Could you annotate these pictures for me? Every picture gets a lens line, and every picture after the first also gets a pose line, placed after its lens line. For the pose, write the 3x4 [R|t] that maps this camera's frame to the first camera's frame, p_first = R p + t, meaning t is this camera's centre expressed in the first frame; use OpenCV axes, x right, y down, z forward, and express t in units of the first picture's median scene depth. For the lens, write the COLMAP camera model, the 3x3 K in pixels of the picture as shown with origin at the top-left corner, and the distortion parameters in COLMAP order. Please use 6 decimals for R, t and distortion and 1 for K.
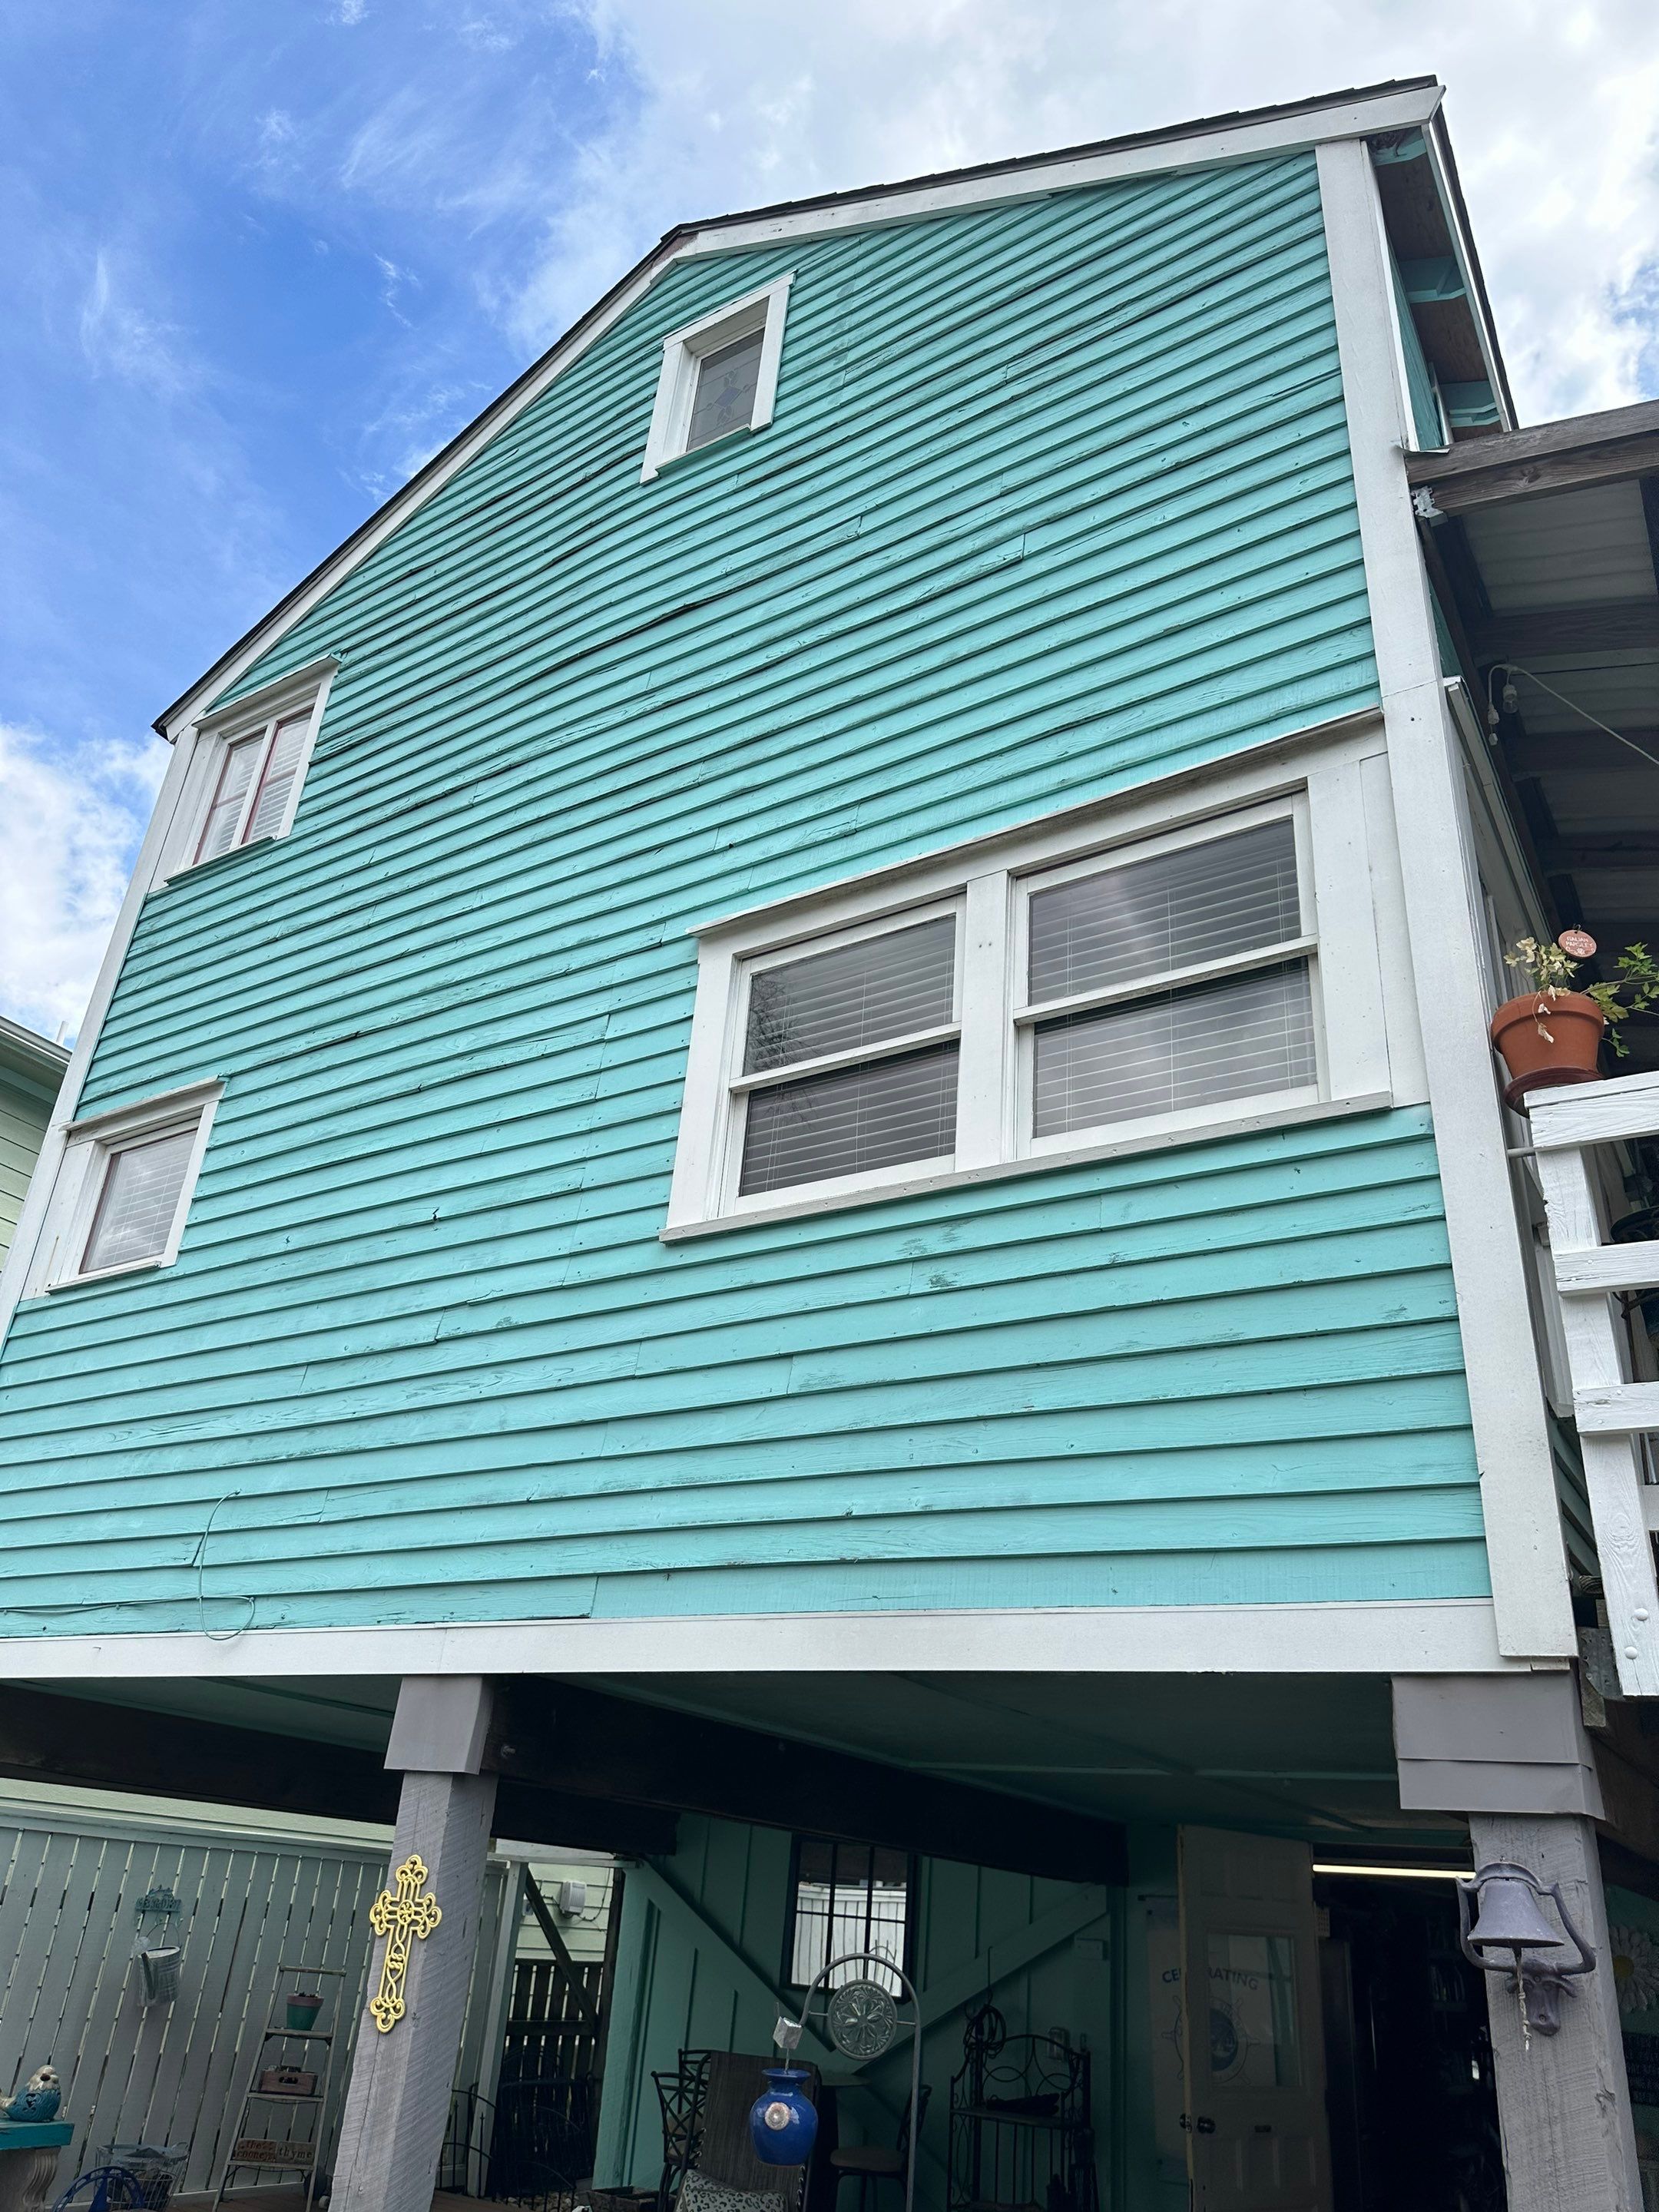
lens RADIAL K [[1613.5, 0, 827.0], [0, 1613.5, 1057.9], [0, 0, 1]] dist [0.087665, -0.097072]
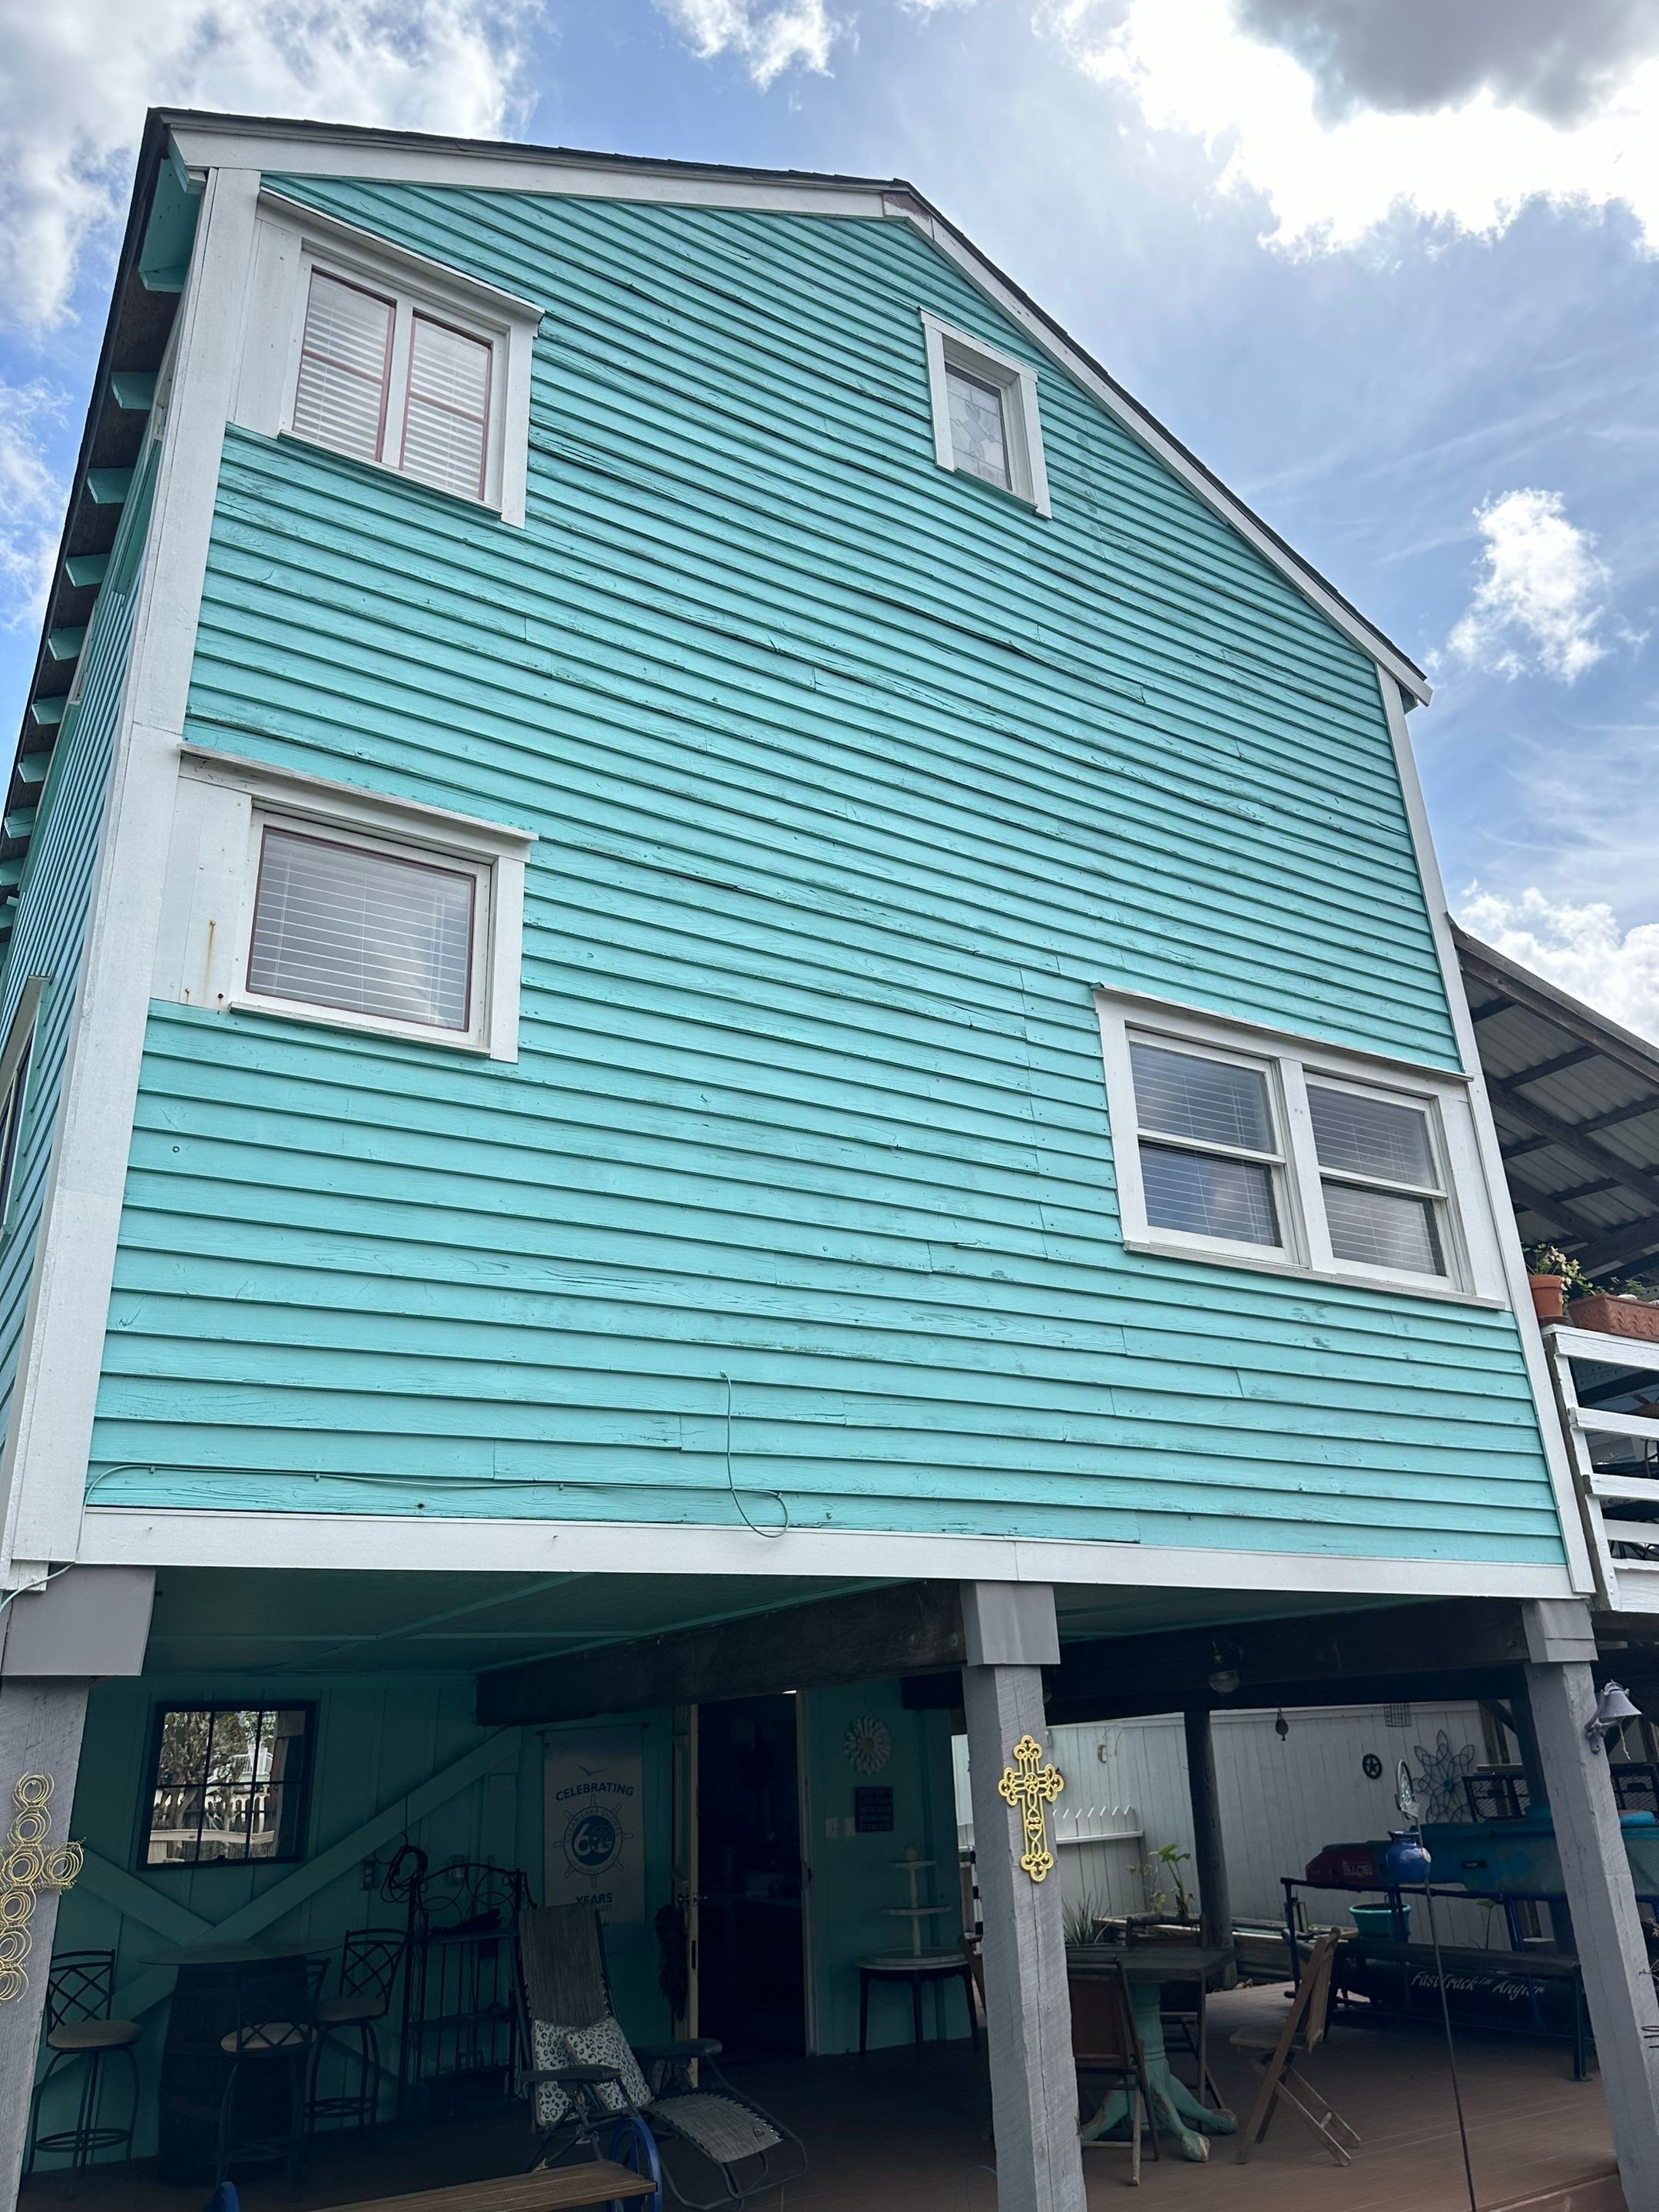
lens RADIAL K [[1601.8, 0, 832.1], [0, 1601.8, 1070.5], [0, 0, 1]] dist [0.169604, -0.300207]
pose [[0.400907, 0.266749, 0.876424, -1.370732], [-0.362933, 0.924641, -0.115406, 0.219725], [-0.841162, -0.271817, 0.467507, 0.661942]]
